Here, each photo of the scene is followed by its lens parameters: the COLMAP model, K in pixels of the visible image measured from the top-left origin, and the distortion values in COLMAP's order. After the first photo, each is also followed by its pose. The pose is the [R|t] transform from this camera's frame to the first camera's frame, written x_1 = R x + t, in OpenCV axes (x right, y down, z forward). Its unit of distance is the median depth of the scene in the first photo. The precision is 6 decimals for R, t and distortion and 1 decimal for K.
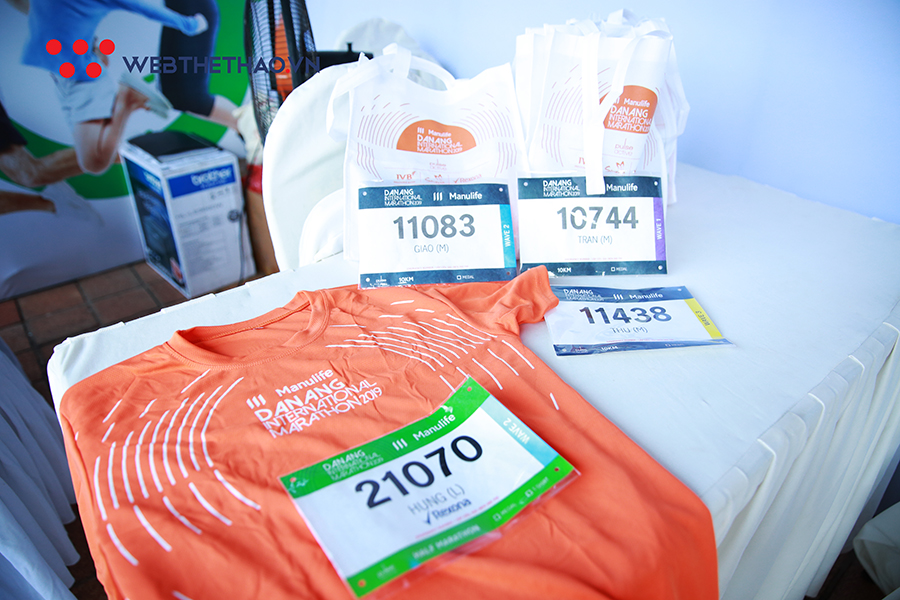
lens RADIAL K [[595.5, 0, 450.0], [0, 595.5, 300.0], [0, 0, 1]] dist [-0.106987, 0.062952]
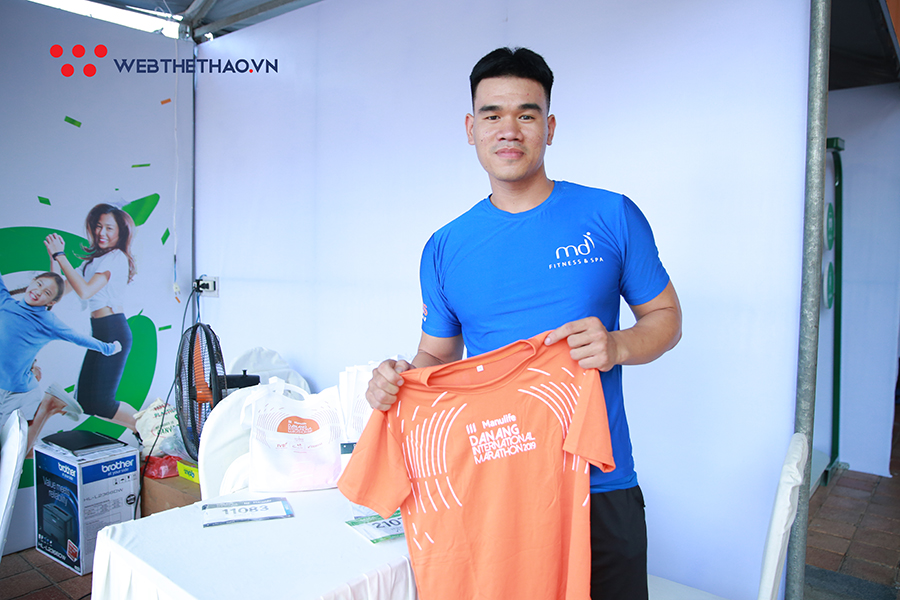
lens RADIAL K [[595.5, 0, 450.0], [0, 595.5, 300.0], [0, 0, 1]] dist [-0.106987, 0.062952]
pose [[0.976334, -0.003862, 0.216234, 0.017471], [0.104865, 0.882893, -0.457715, 0.111488], [-0.189144, 0.469558, 0.862404, -0.354348]]
